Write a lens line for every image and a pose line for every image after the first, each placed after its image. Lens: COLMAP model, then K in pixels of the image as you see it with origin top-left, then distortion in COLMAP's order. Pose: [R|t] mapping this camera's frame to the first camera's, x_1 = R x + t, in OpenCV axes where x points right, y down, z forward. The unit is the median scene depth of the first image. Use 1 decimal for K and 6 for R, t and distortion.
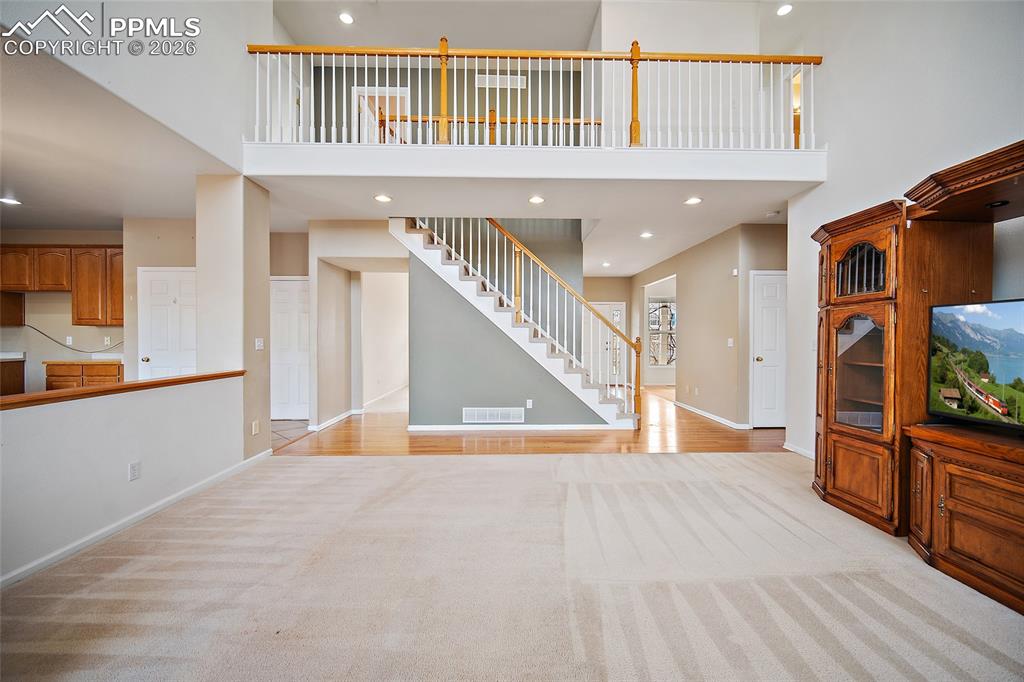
lens RADIAL K [[411.1, 0, 516.3], [0, 411.1, 324.9], [0, 0, 1]] dist [-0.001922, -0.000359]
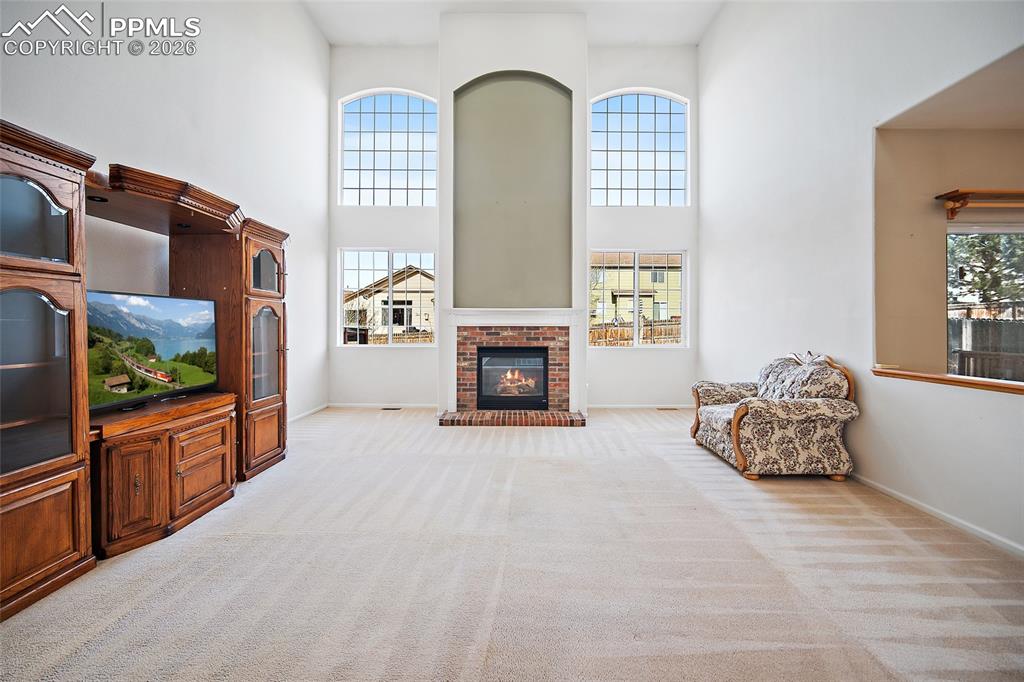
lens RADIAL K [[411.1, 0, 516.3], [0, 411.1, 324.9], [0, 0, 1]] dist [-0.001922, -0.000359]
pose [[-0.999796, 0.015672, 0.012708, 0.017506], [0.015751, 0.999857, 0.006131, 0.034842], [-0.012611, 0.006330, -0.999900, 2.129745]]
